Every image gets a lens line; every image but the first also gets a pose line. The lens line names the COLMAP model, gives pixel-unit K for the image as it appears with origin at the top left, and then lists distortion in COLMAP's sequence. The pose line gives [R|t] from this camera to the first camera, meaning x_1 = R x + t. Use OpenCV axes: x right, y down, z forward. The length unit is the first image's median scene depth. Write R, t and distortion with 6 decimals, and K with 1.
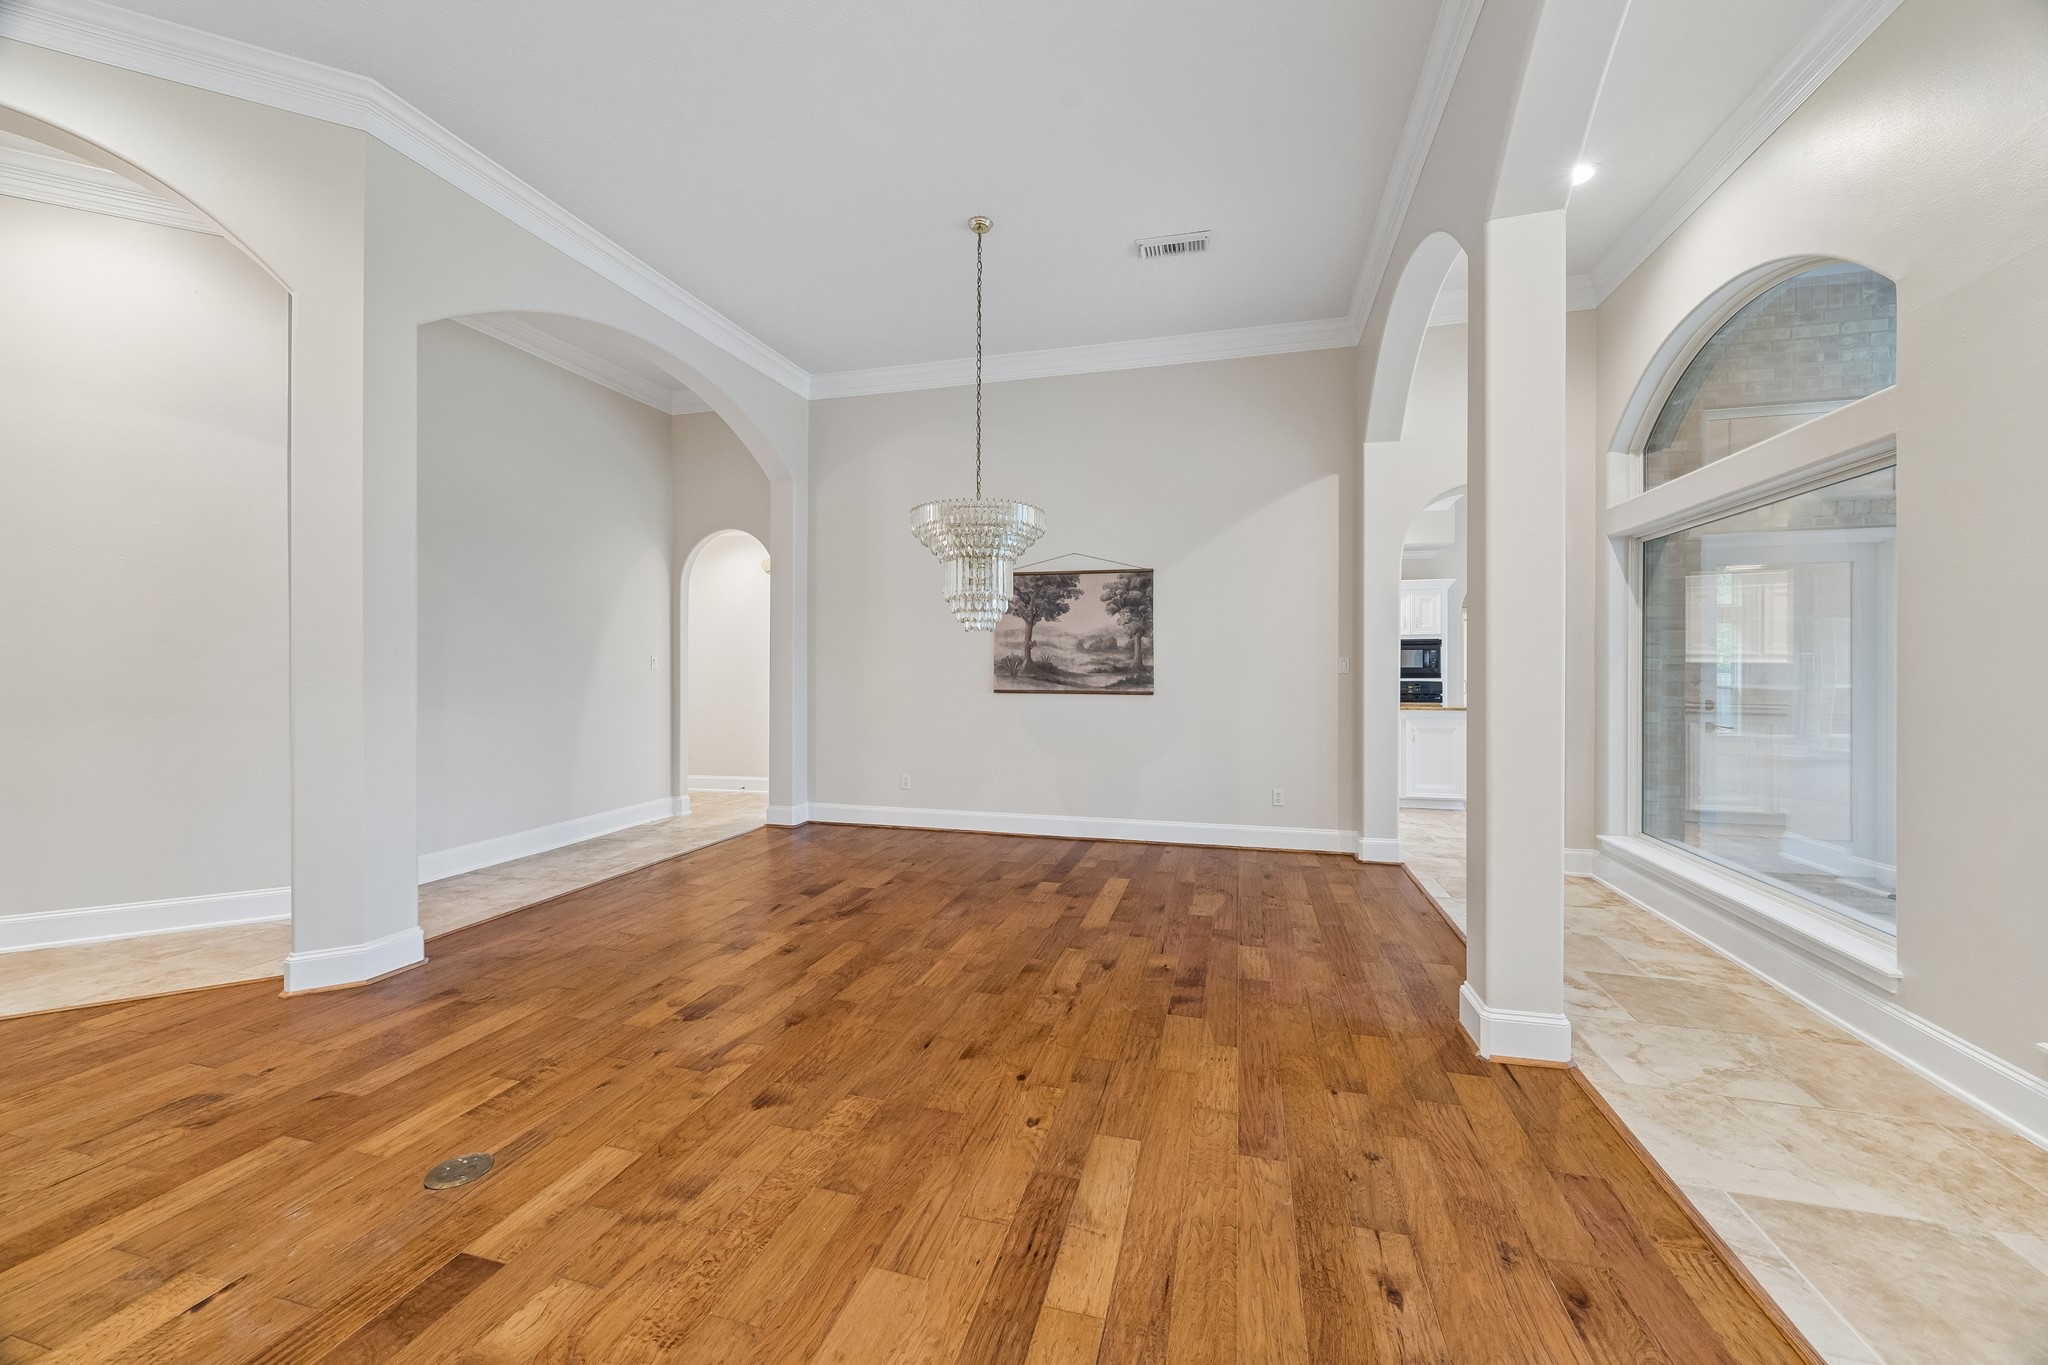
lens RADIAL K [[778.1, 0, 1043.3], [0, 778.1, 672.1], [0, 0, 1]] dist [-0.001881, -0.000408]
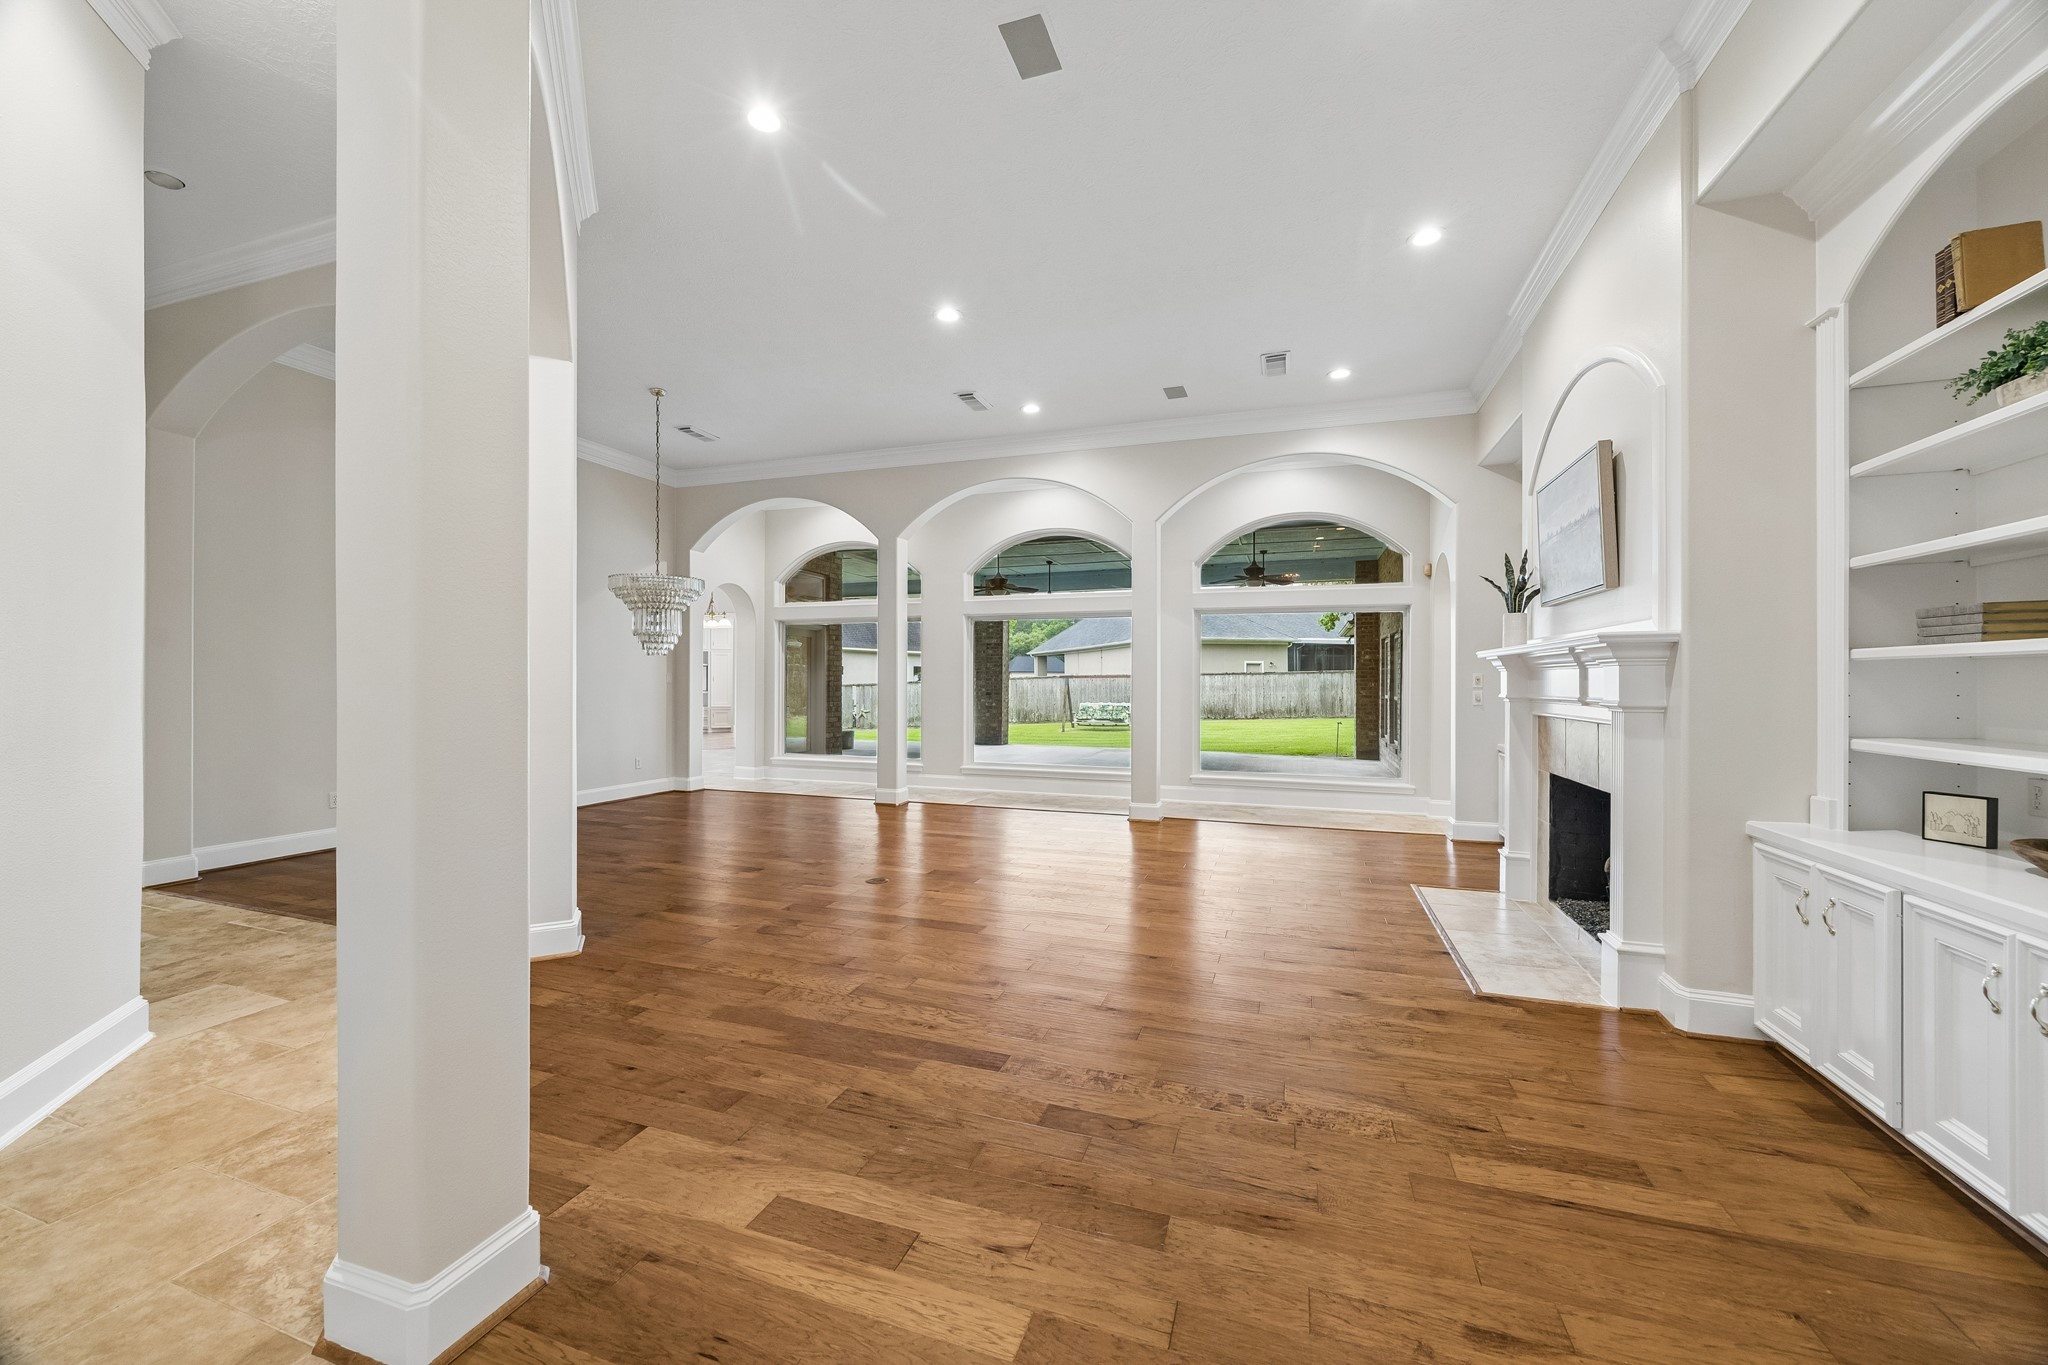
lens RADIAL K [[778.1, 0, 1026.1], [0, 778.1, 686.4], [0, 0, 1]] dist [-0.001881, -0.000408]
pose [[0.068617, -0.006437, 0.997622, -1.146904], [-0.001544, 0.999977, 0.006559, -0.003066], [-0.997642, -0.001990, 0.068605, 0.120808]]
